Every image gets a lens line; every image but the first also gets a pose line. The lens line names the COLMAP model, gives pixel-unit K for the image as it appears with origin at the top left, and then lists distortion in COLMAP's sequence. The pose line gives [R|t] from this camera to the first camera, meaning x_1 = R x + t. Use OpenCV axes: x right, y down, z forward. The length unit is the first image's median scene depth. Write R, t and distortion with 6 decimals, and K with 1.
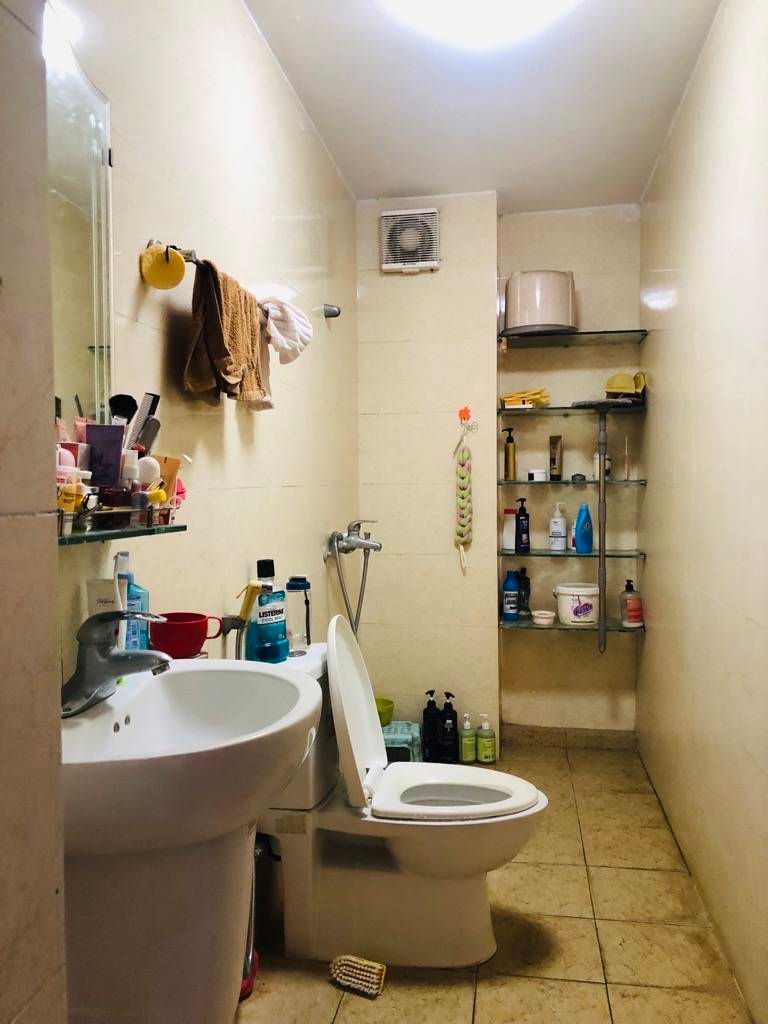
lens RADIAL K [[851.1, 0, 383.0], [0, 851.1, 511.9], [0, 0, 1]] dist [0.057436, 0.003875]
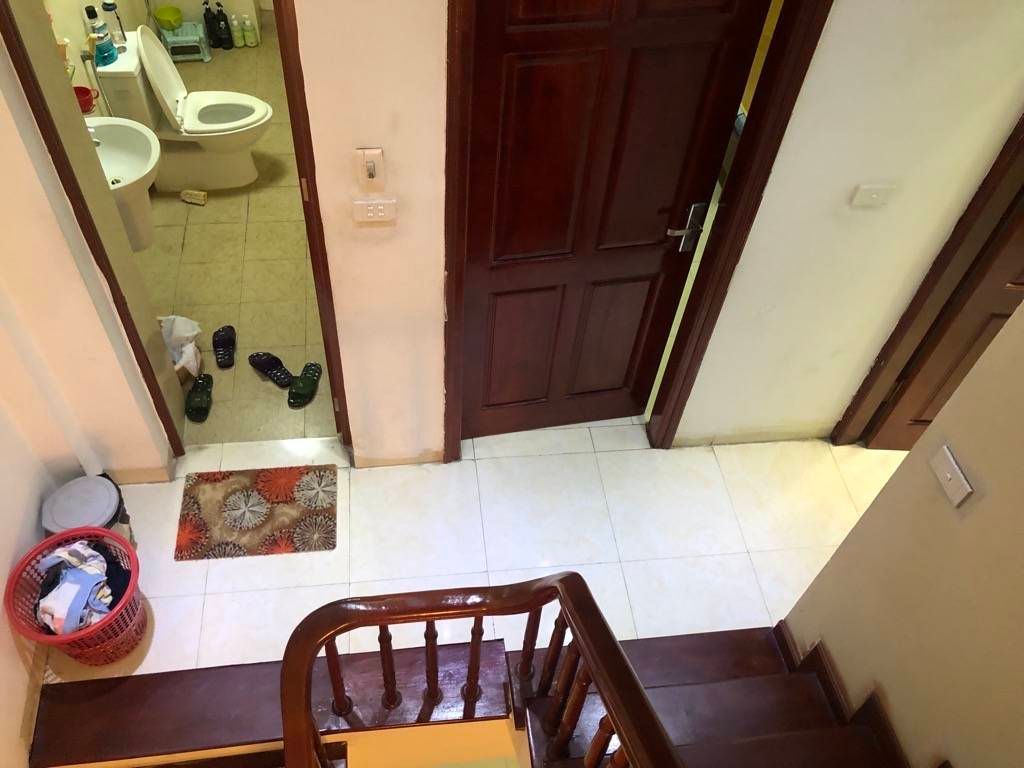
lens RADIAL K [[851.1, 0, 511.3], [0, 851.1, 383.7], [0, 0, 1]] dist [0.057436, 0.003875]
pose [[0.950225, -0.180461, 0.253982, 0.091344], [-0.070847, 0.668674, 0.740173, -0.796706], [-0.303404, -0.721324, 0.622605, -0.932798]]
